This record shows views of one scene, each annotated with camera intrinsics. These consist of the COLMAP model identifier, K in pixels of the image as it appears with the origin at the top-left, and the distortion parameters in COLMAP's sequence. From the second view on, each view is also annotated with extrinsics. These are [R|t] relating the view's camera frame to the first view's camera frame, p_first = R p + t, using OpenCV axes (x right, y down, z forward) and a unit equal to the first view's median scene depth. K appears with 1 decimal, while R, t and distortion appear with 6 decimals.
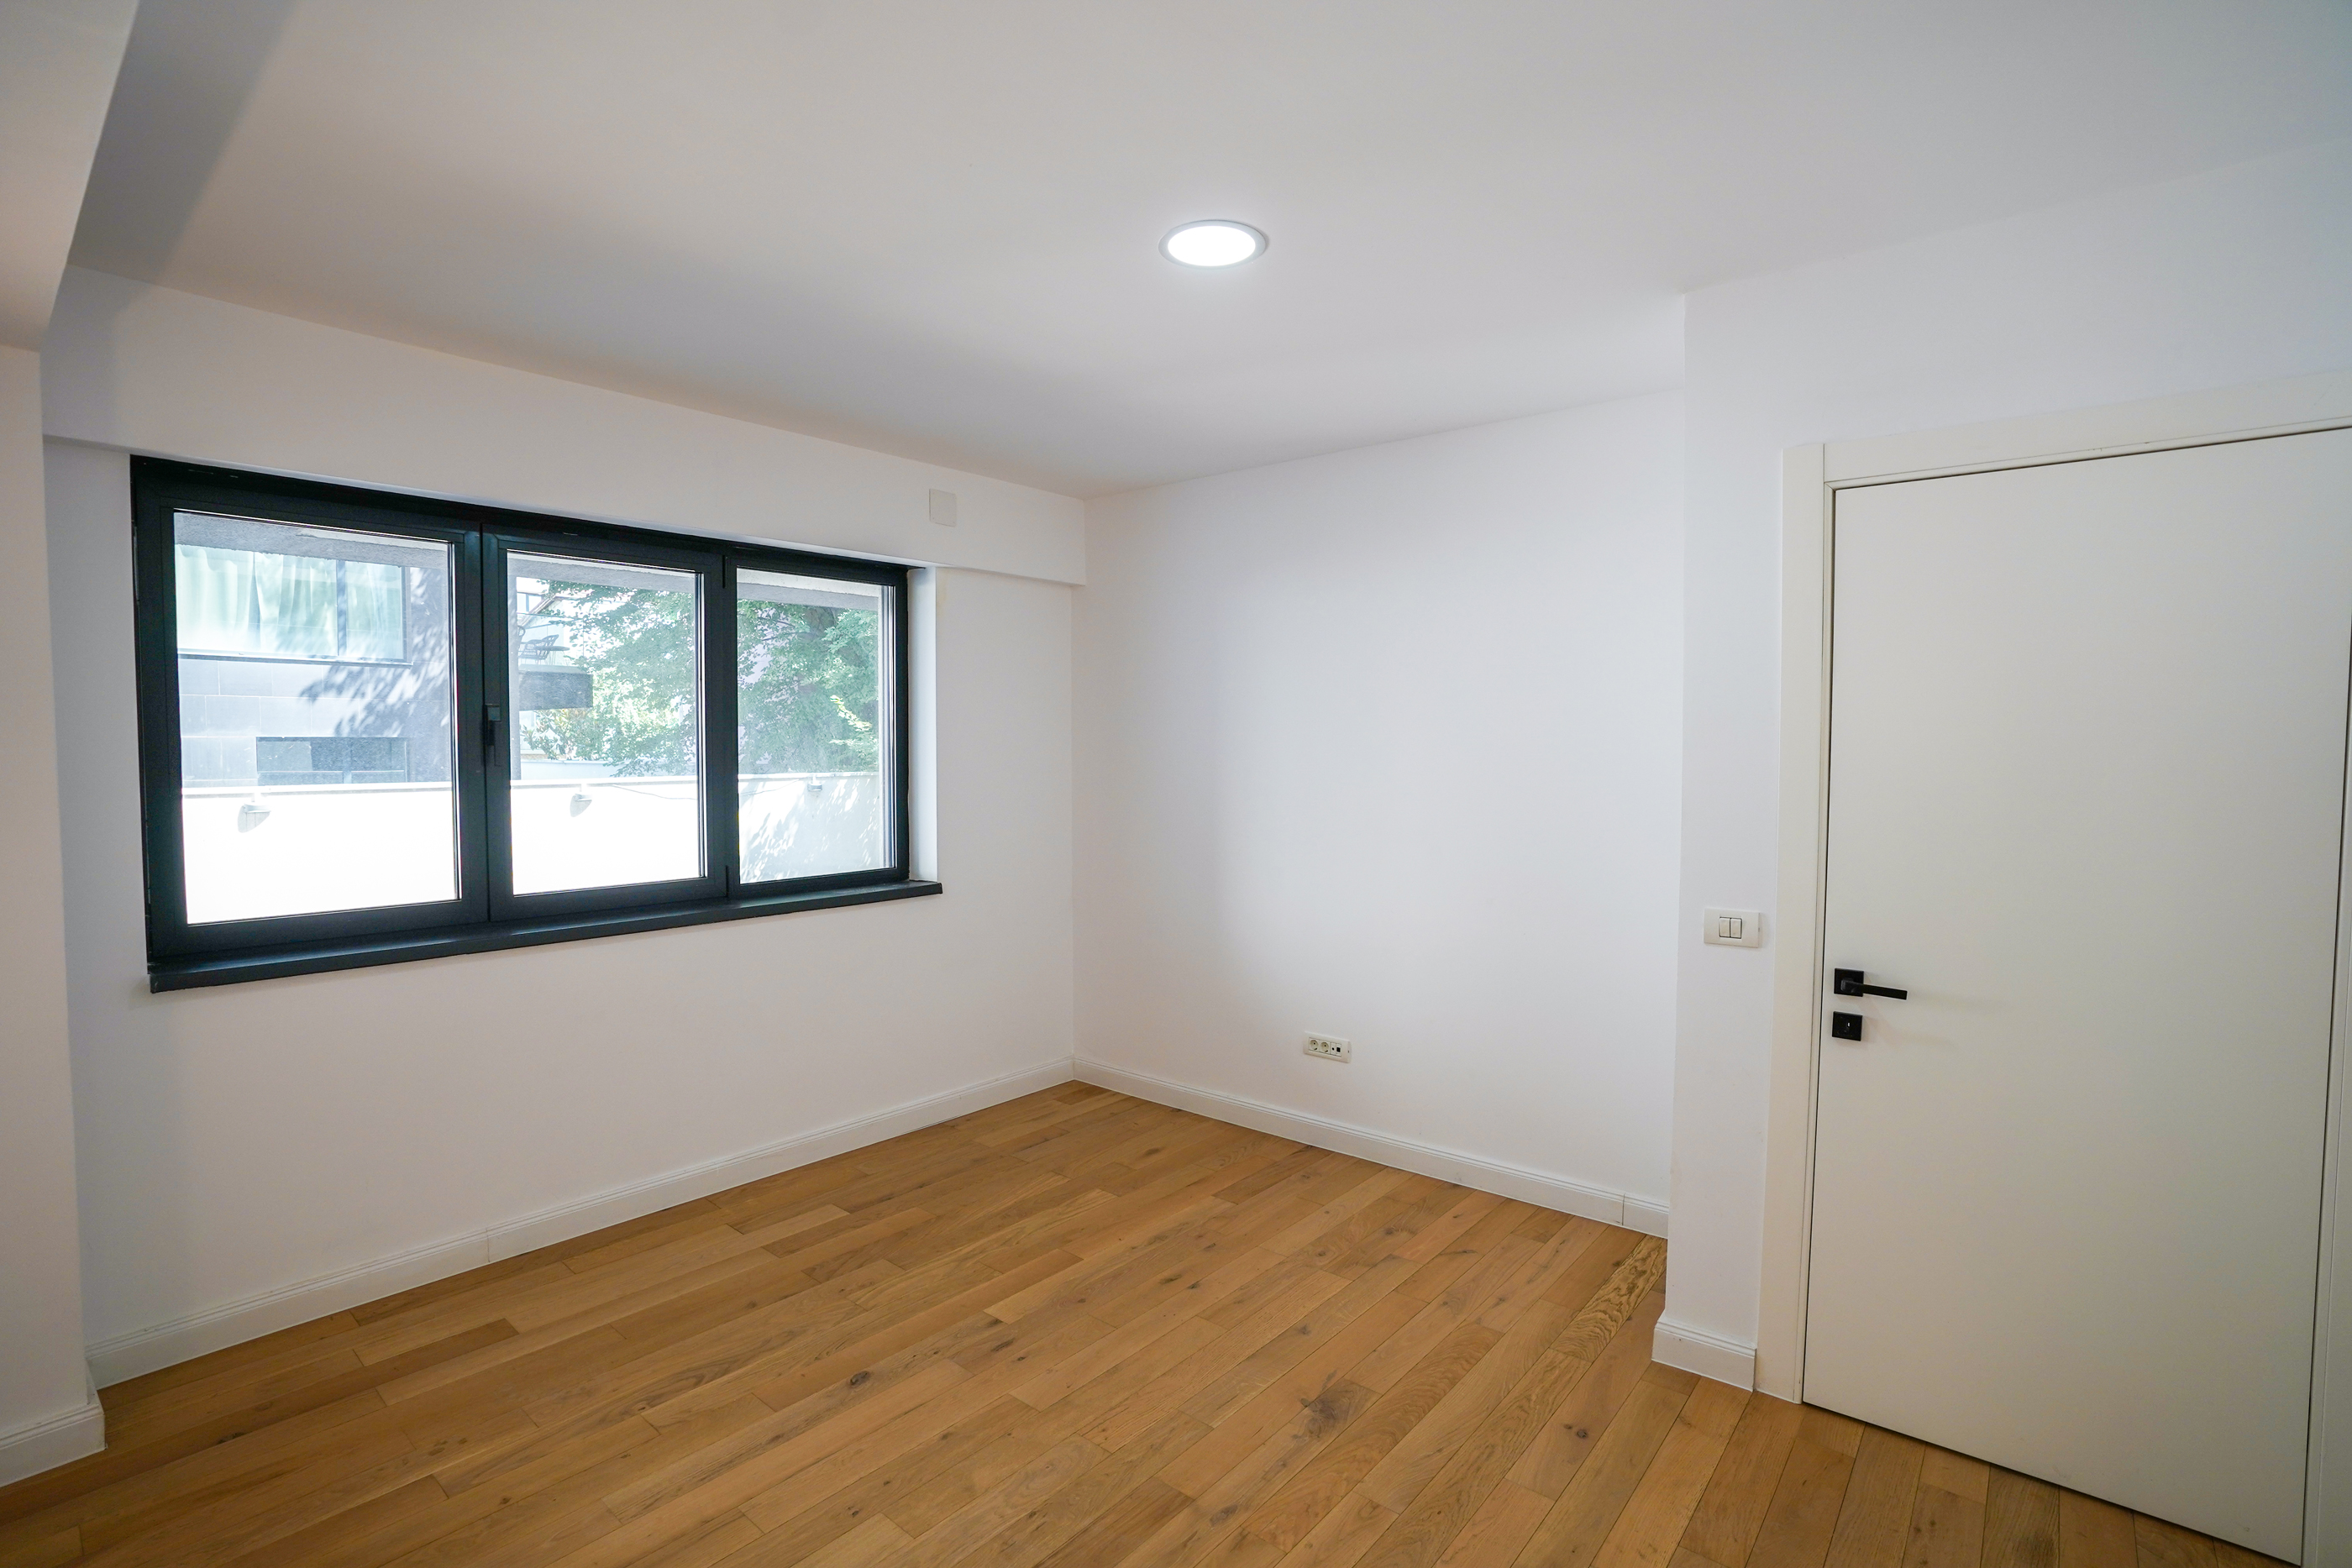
lens RADIAL K [[1081.2, 0, 1162.1], [0, 1081.2, 785.4], [0, 0, 1]] dist [-0.073639, 0.027372]
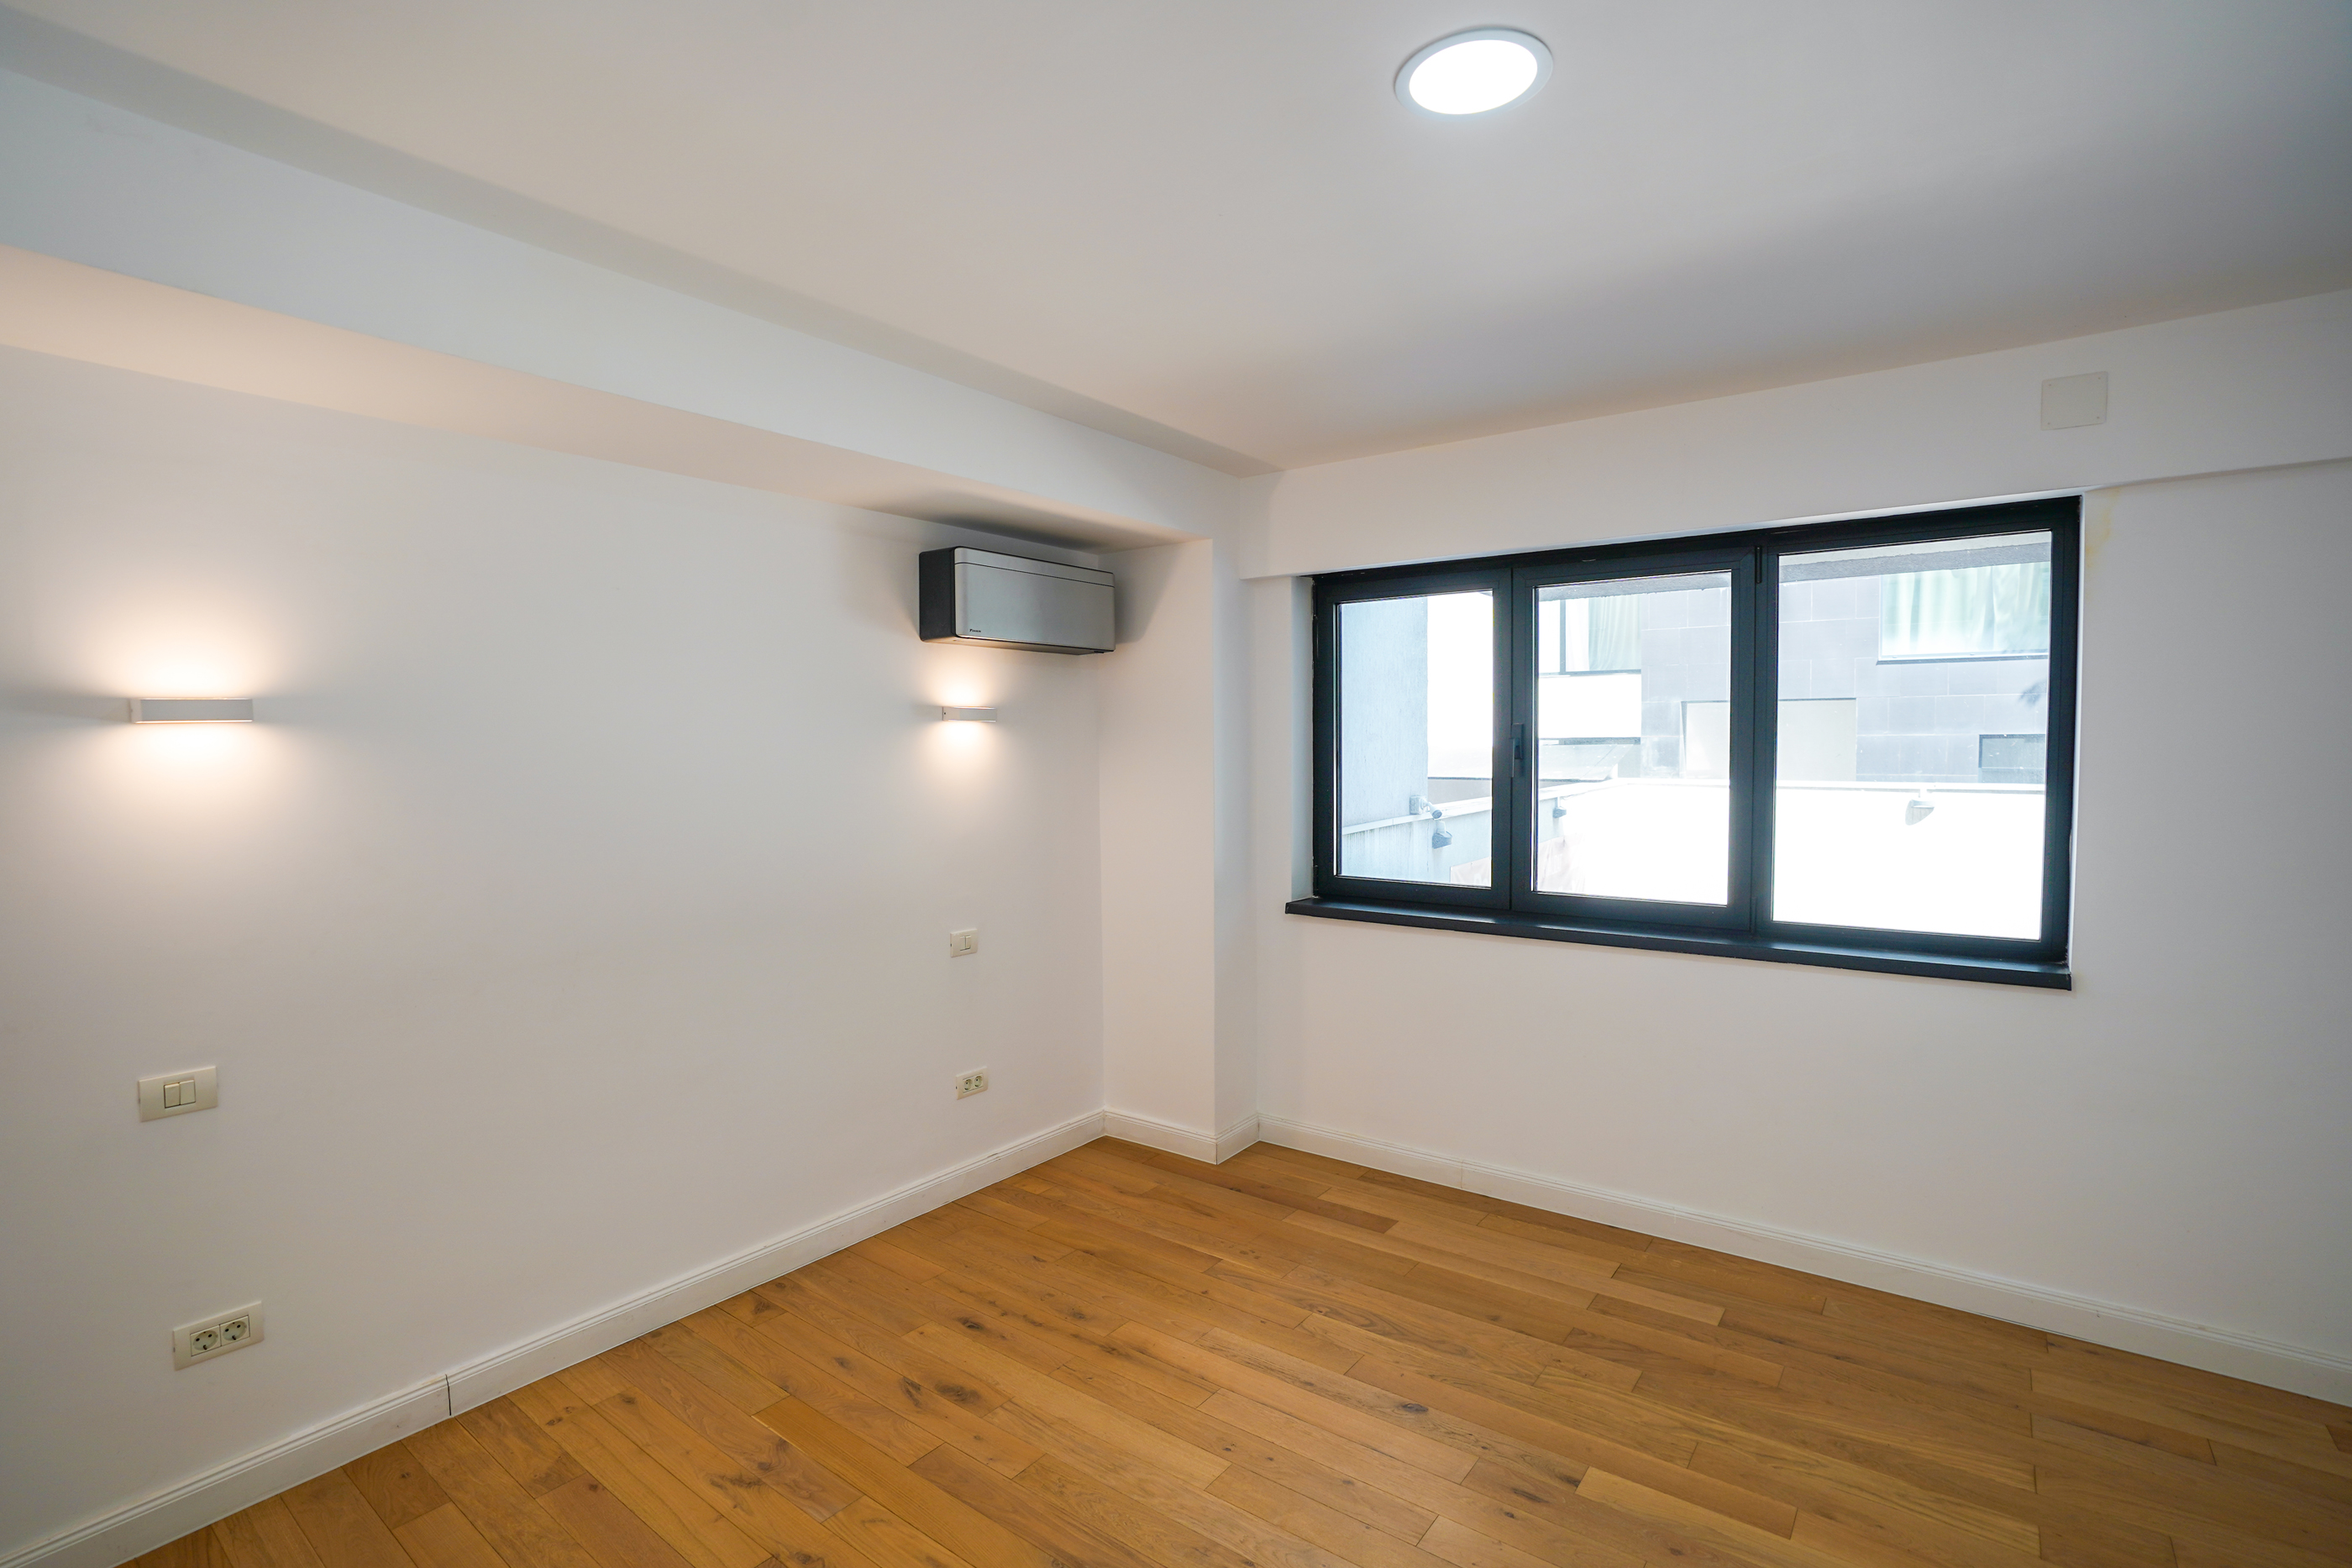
lens RADIAL K [[1088.1, 0, 1152.7], [0, 1088.1, 780.9], [0, 0, 1]] dist [-0.075185, 0.027884]
pose [[0.053779, 0.035900, -0.997907, 0.546123], [-0.032651, 0.998882, 0.034175, -0.043184], [0.998019, 0.030745, 0.054892, 0.551988]]
